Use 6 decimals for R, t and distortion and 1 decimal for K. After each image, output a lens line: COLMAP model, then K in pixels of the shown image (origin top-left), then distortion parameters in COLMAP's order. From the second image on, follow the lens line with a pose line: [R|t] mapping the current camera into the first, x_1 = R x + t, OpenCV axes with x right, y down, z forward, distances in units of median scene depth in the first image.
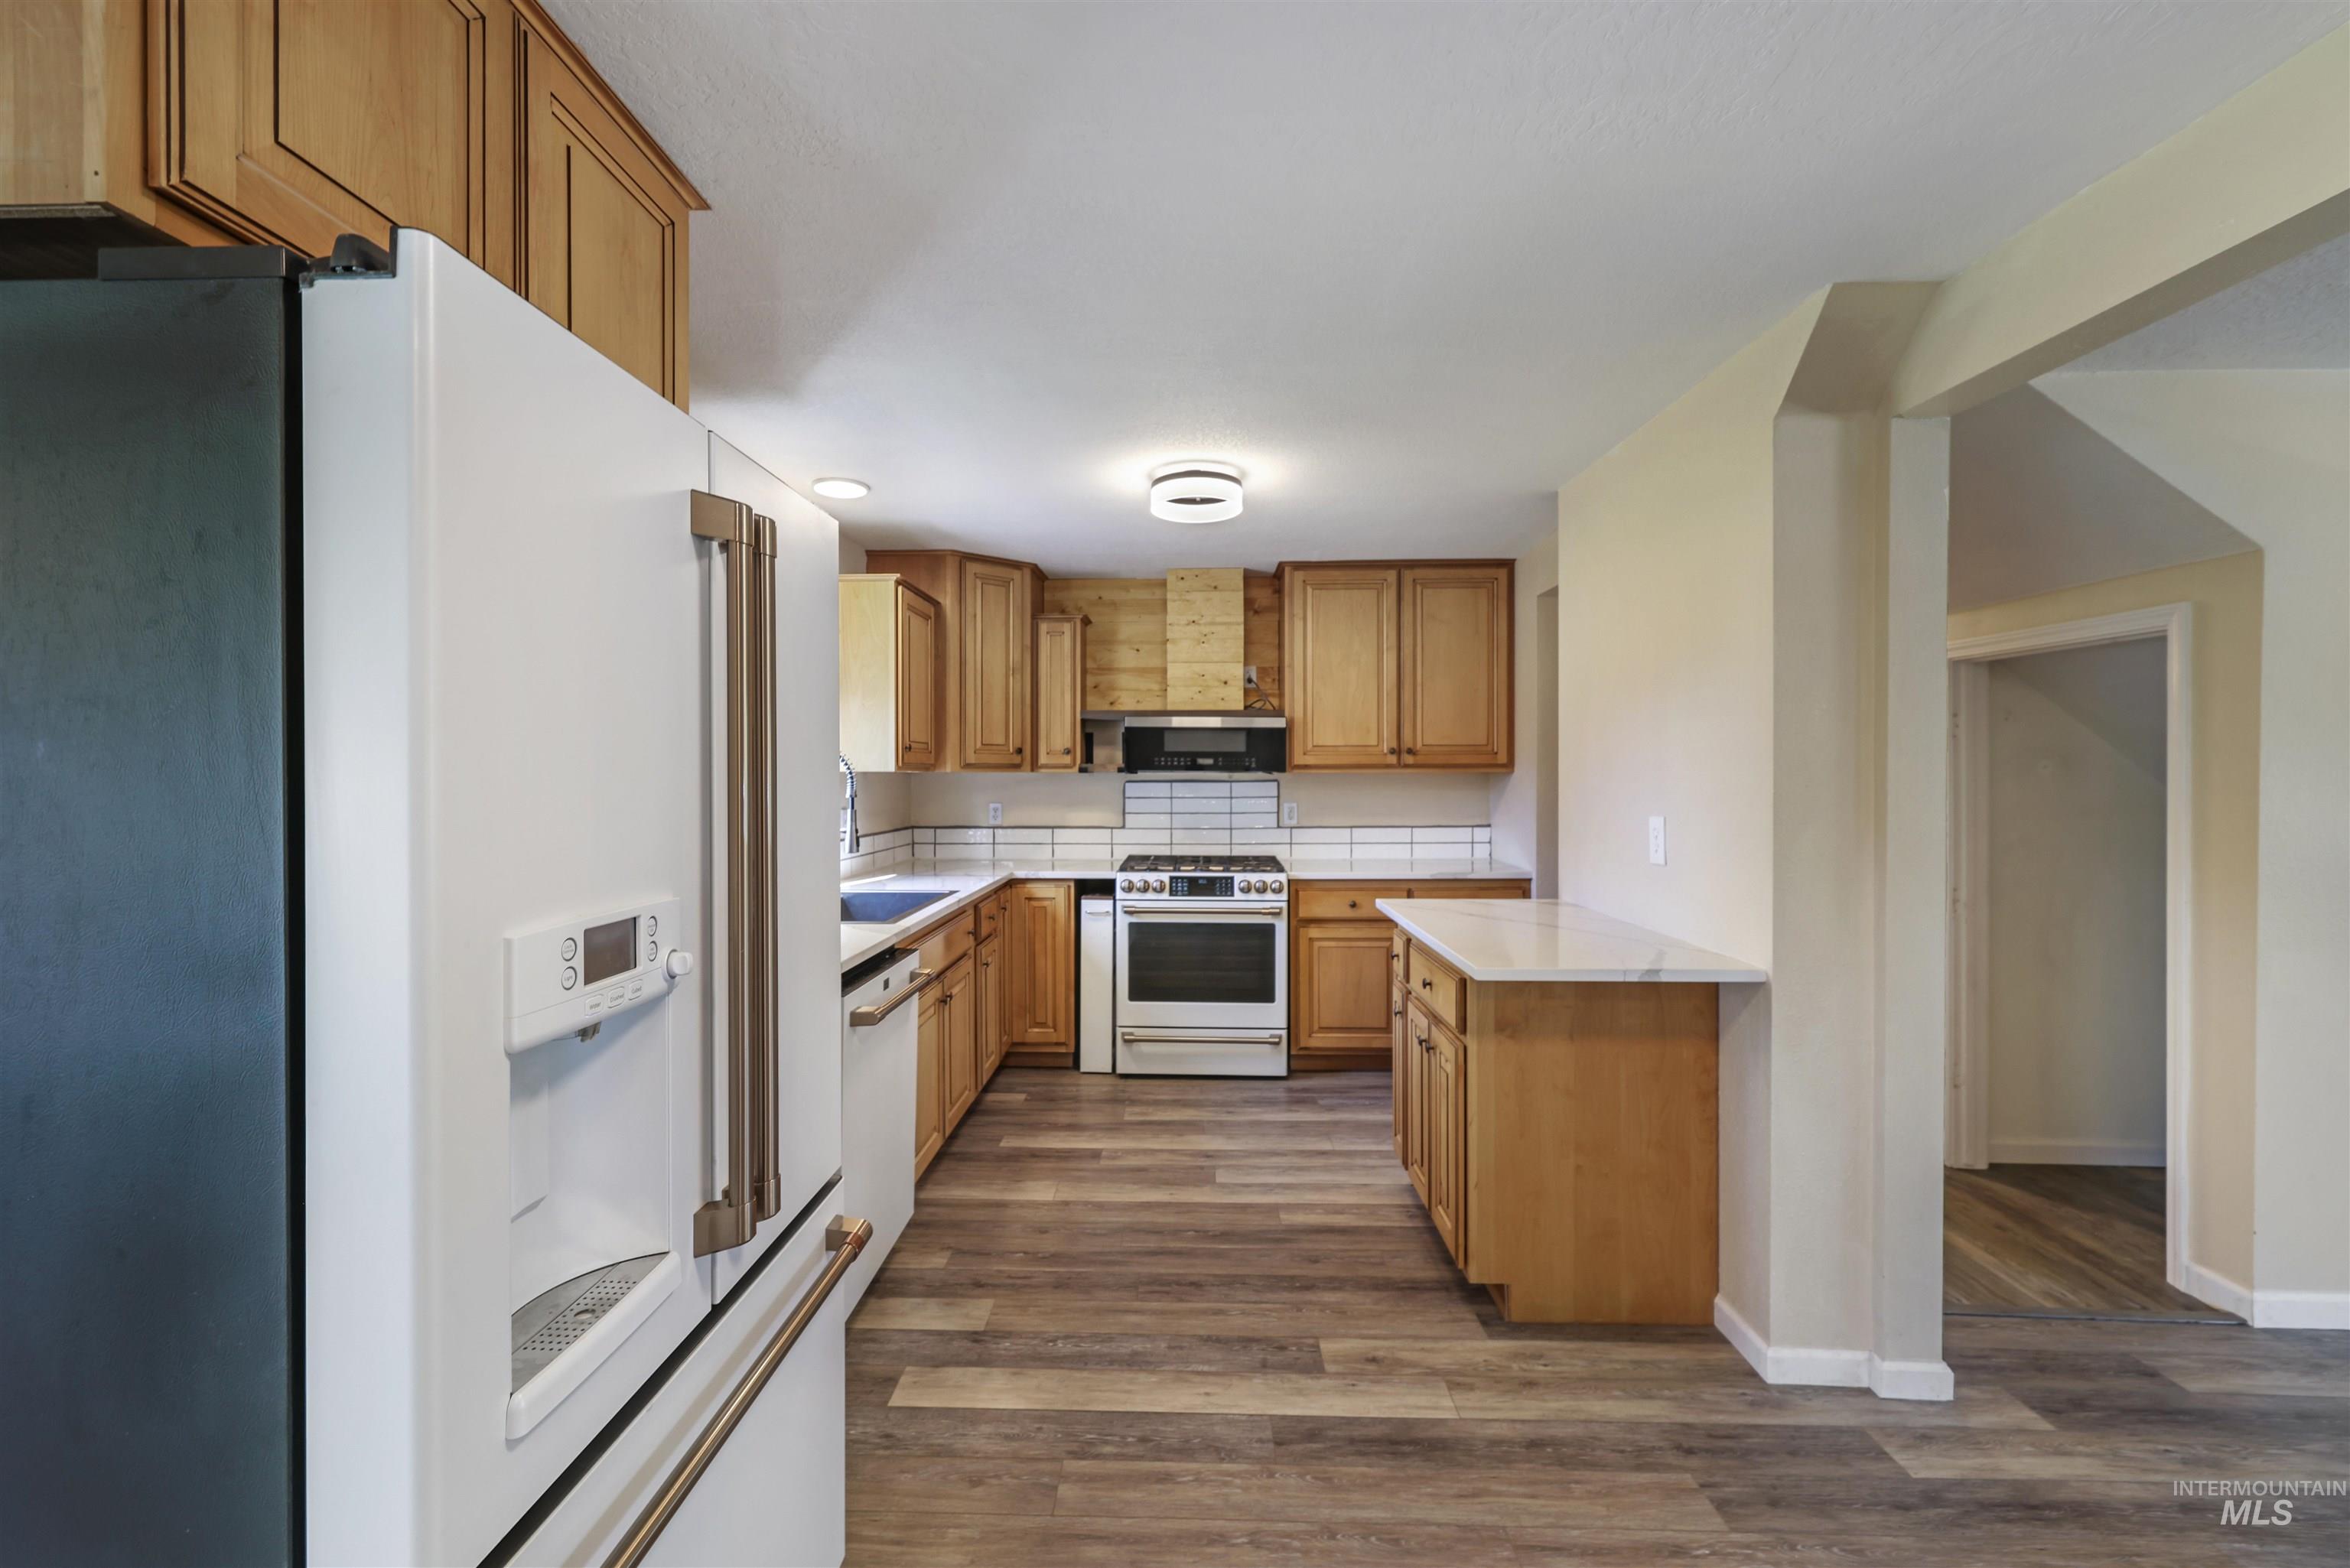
lens RADIAL K [[1011.4, 0, 1181.7], [0, 1011.4, 776.5], [0, 0, 1]] dist [-0.000066, 0.000146]
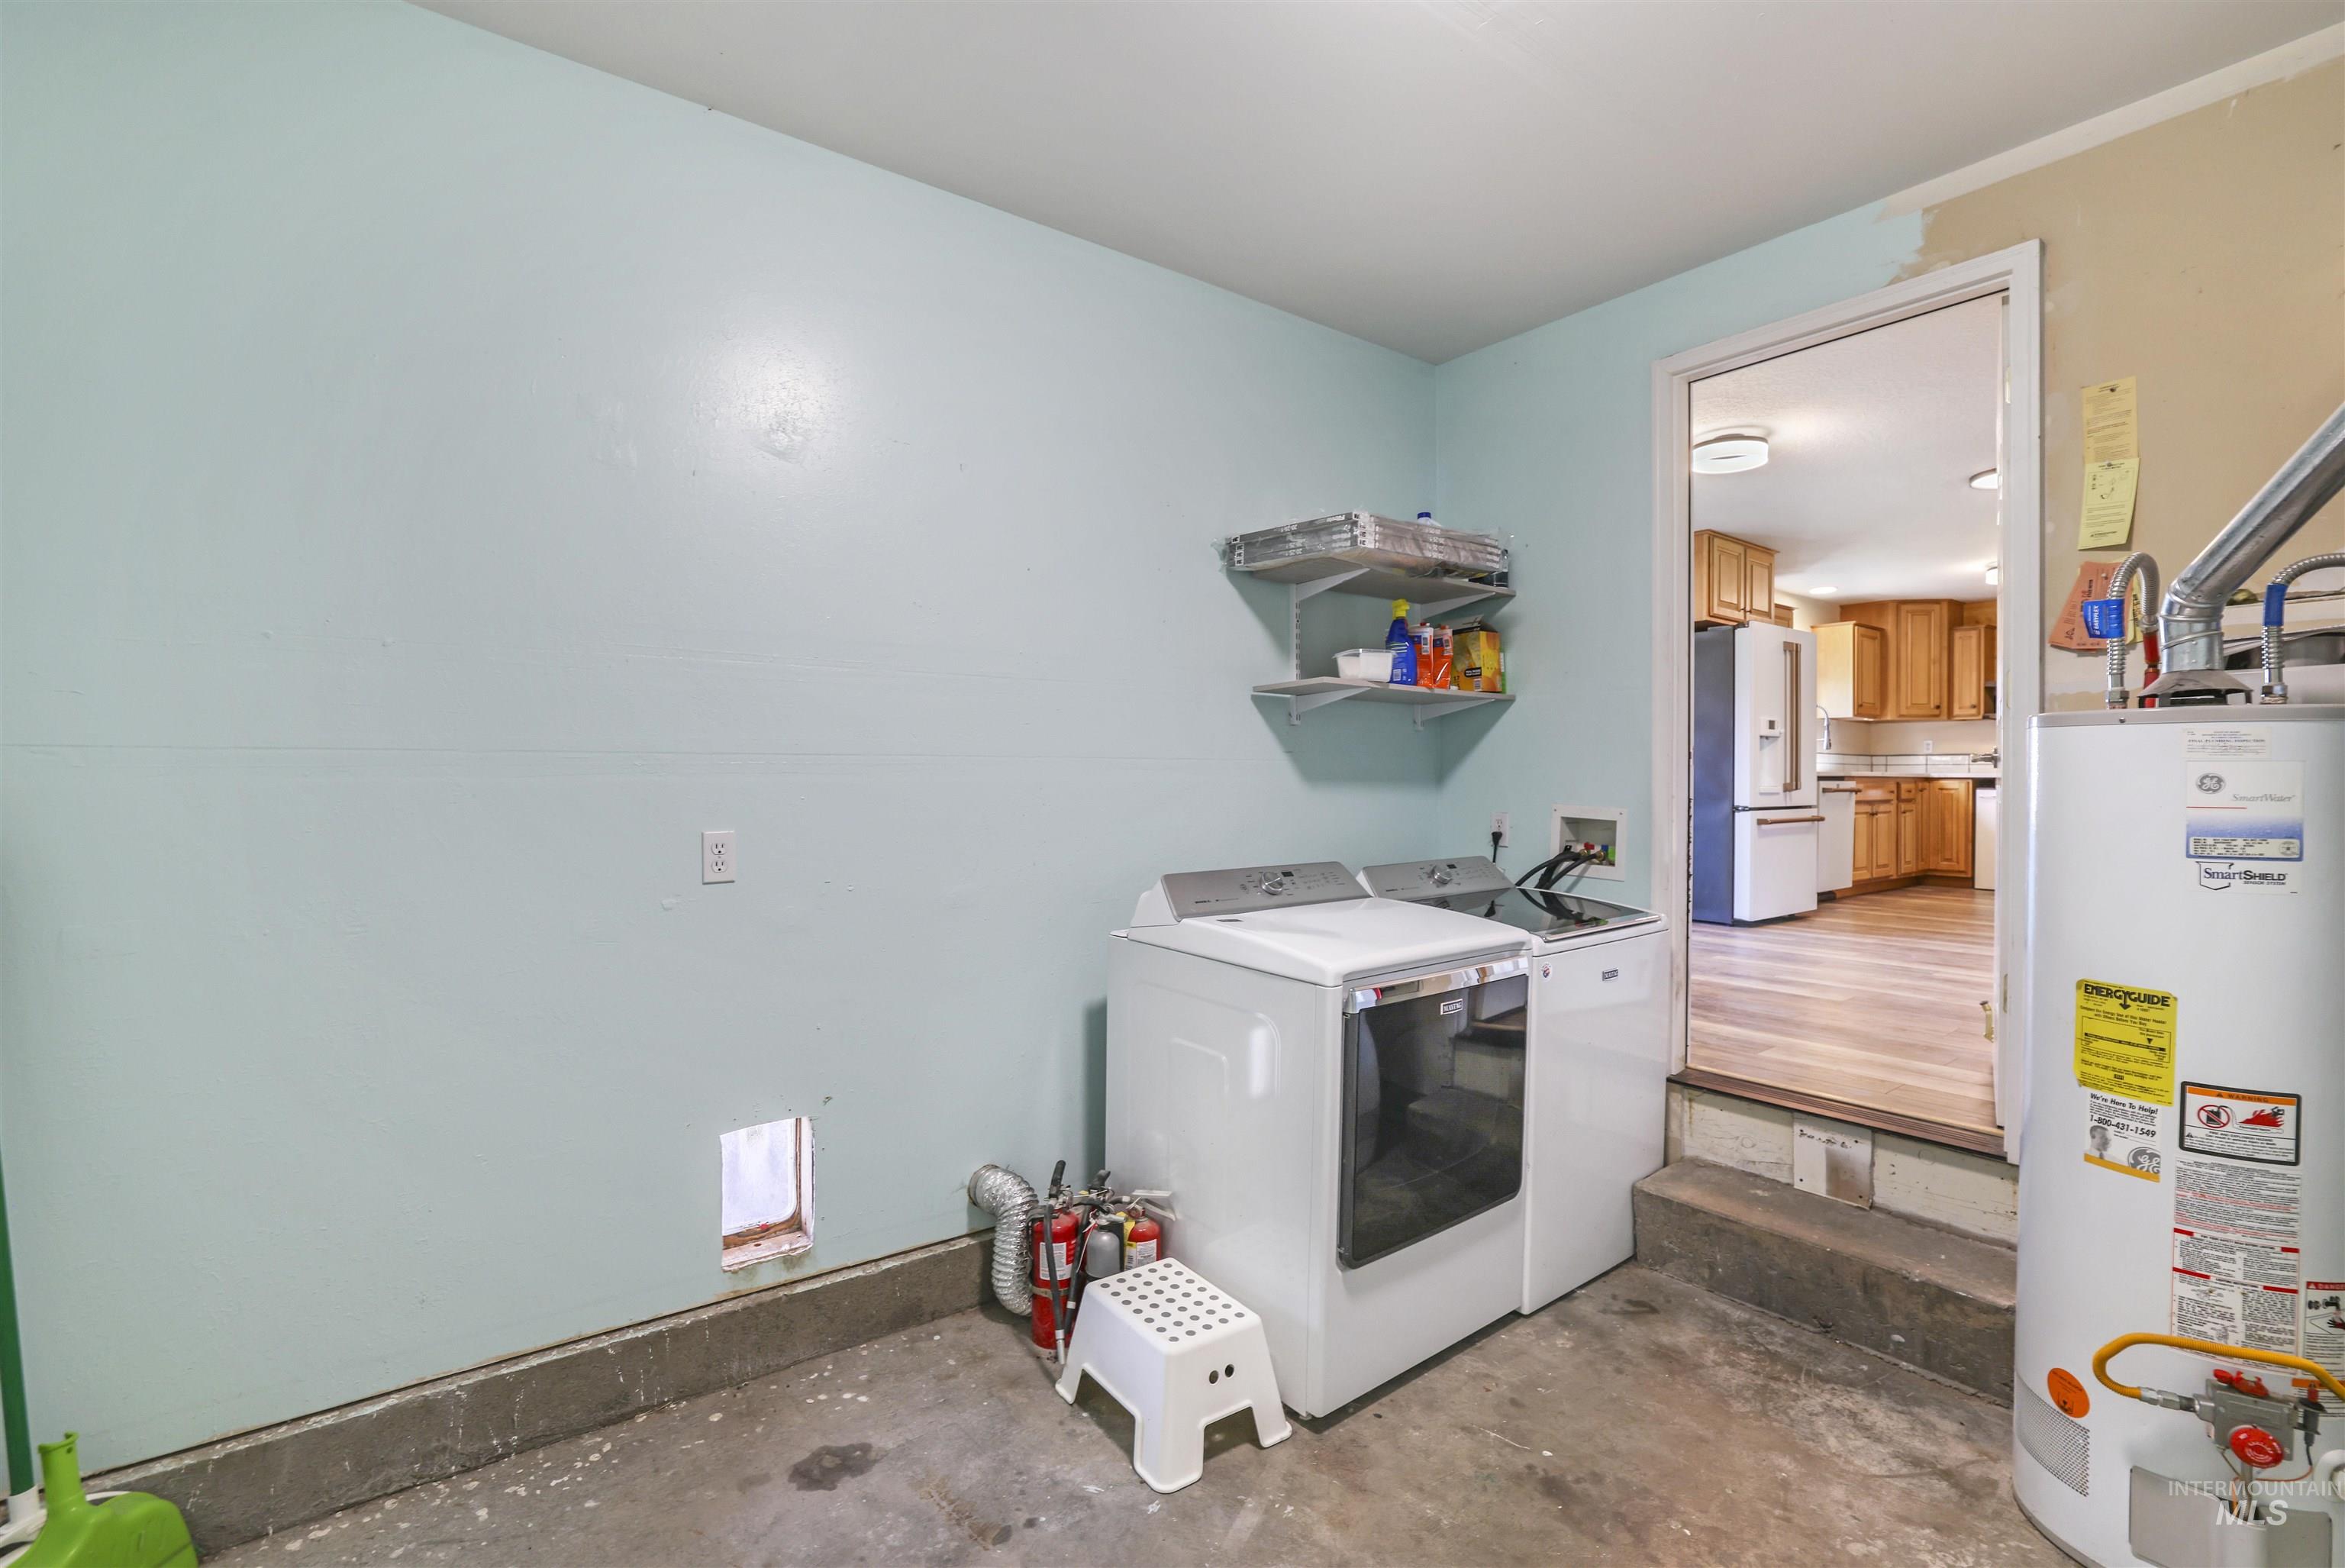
lens RADIAL K [[1037.2, 0, 1194.1], [0, 1037.2, 770.4], [0, 0, 1]] dist [0.009059, -0.000867]
pose [[0.636043, 0.003024, -0.771647, 0.493976], [-0.009192, 0.999951, -0.003658, 0.122772], [0.771599, 0.009420, 0.636040, -1.364608]]
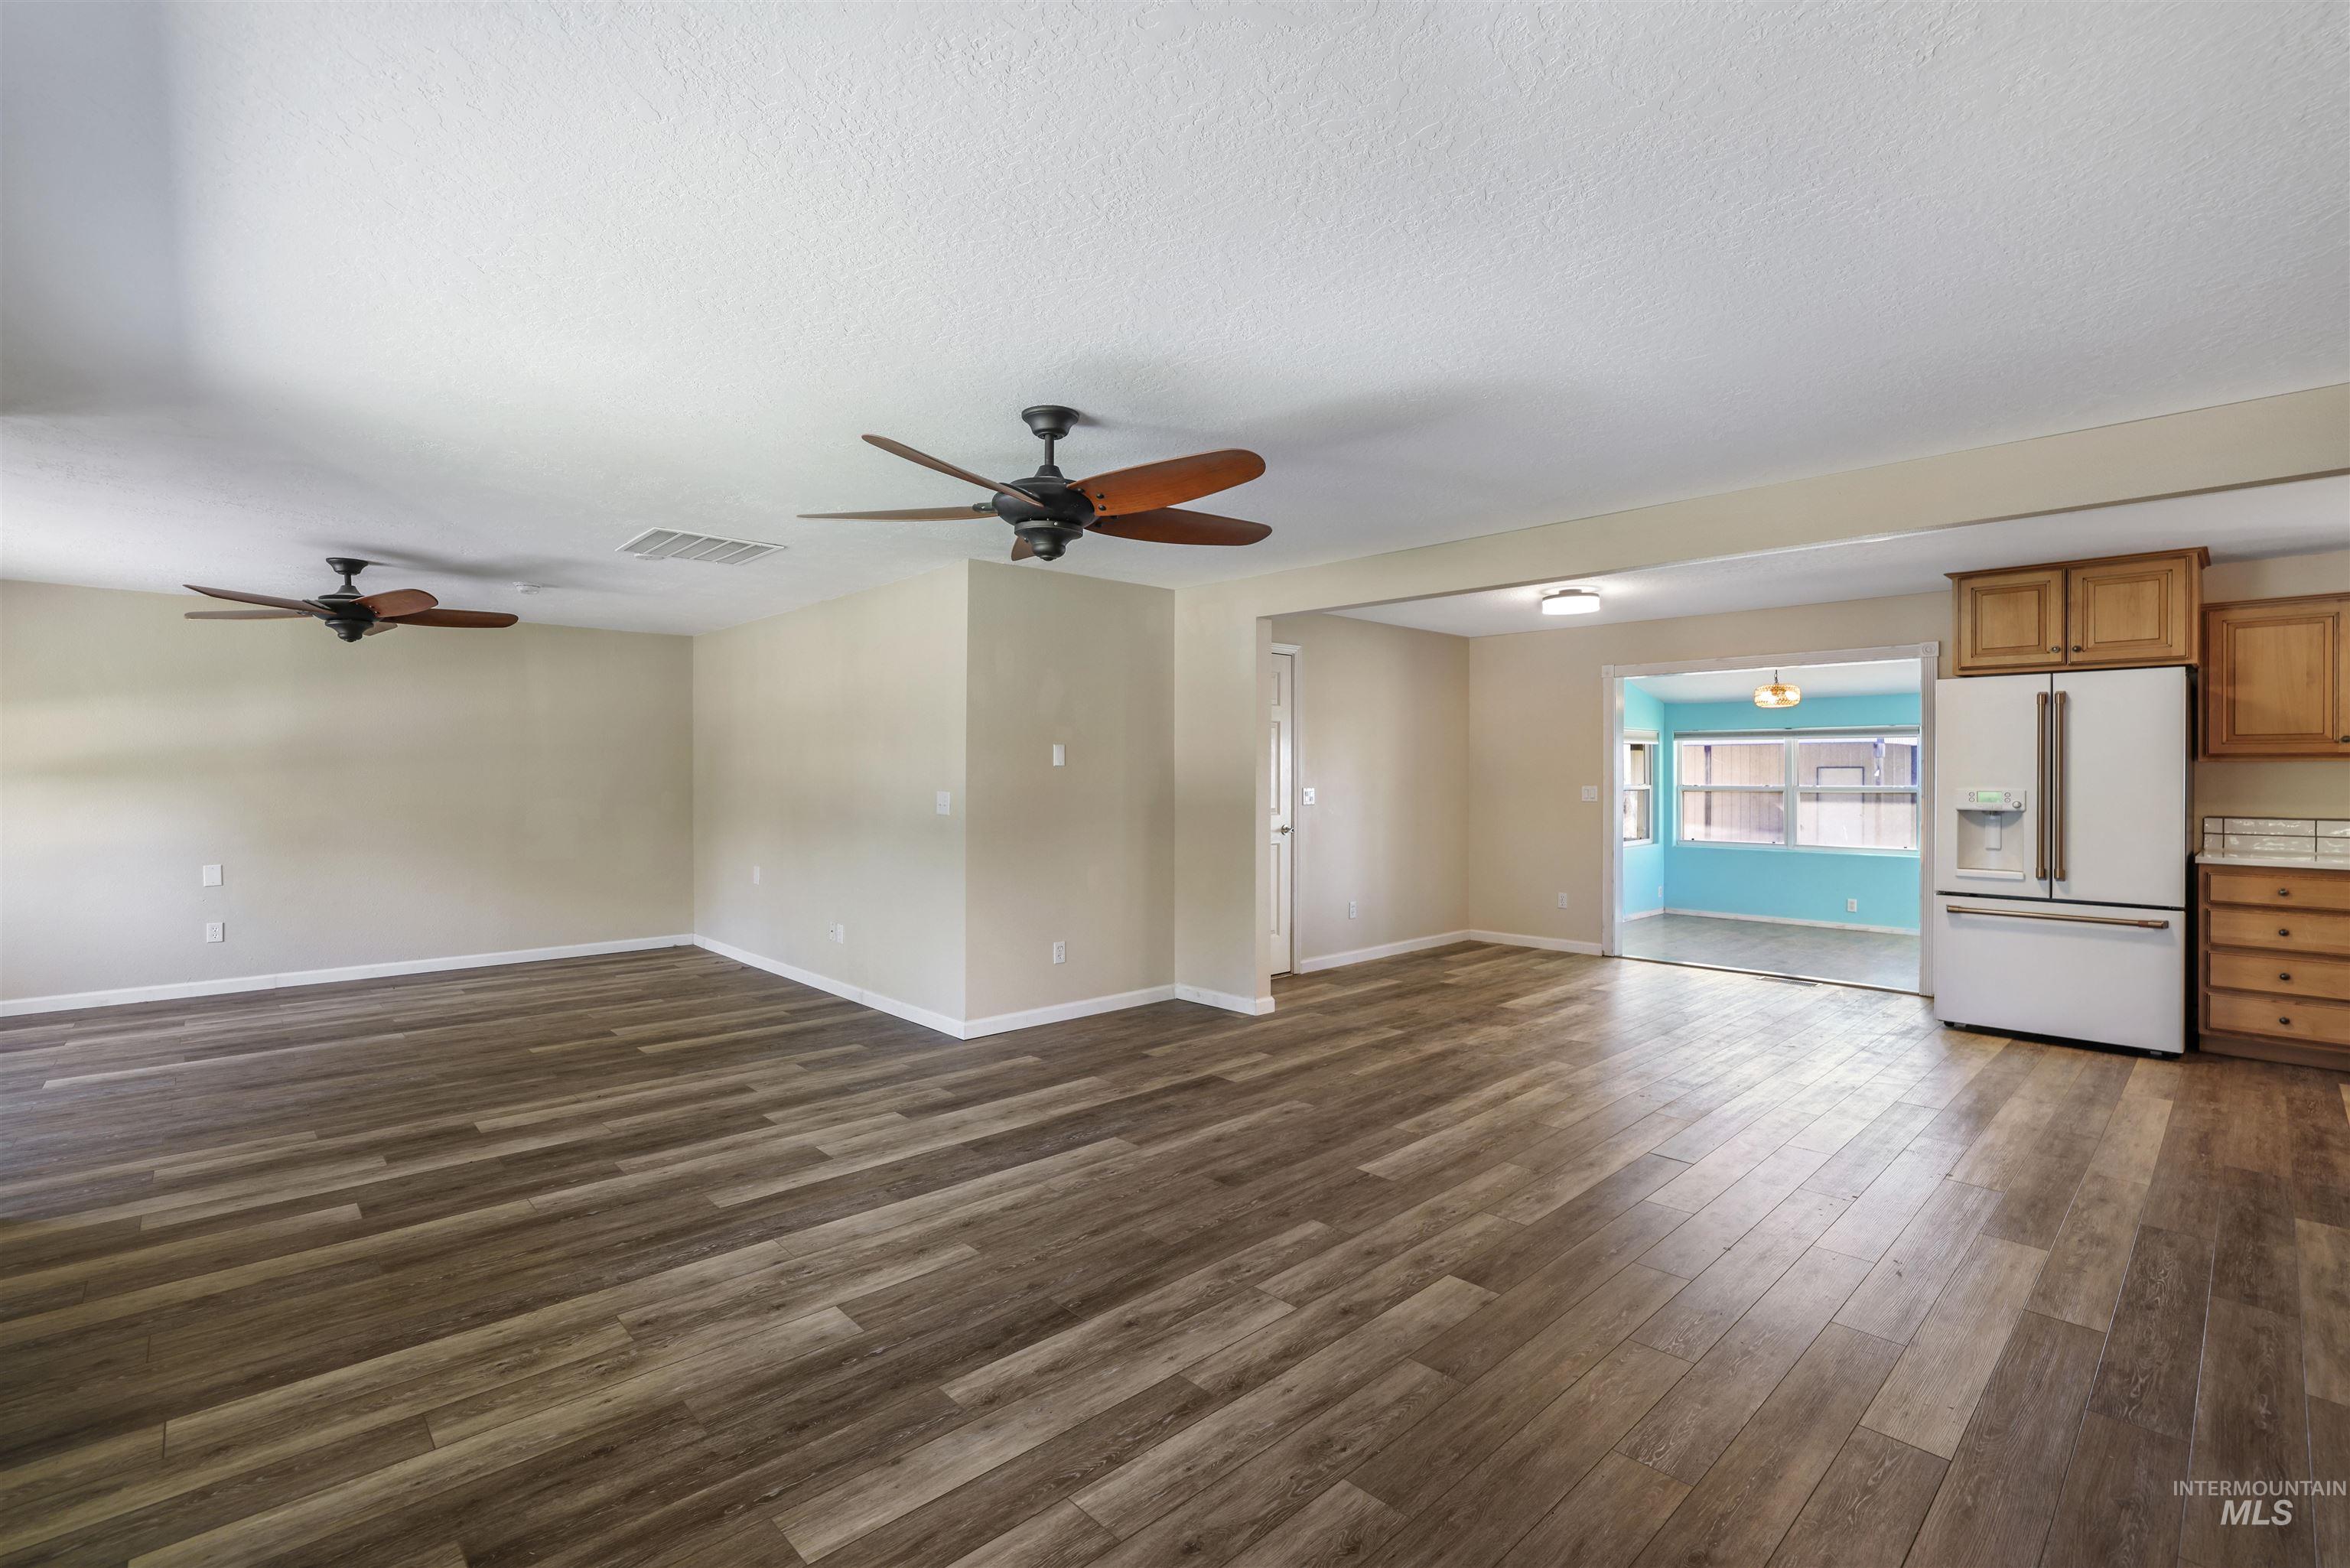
lens RADIAL K [[1077.4, 0, 1084.3], [0, 1077.4, 759.0], [0, 0, 1]] dist [-0.020031, 0.007284]
pose [[-0.729554, -0.003509, -0.683915, 1.563922], [0.003362, 0.999956, -0.008716, 0.002949], [0.683915, -0.008658, -0.729510, 0.443218]]
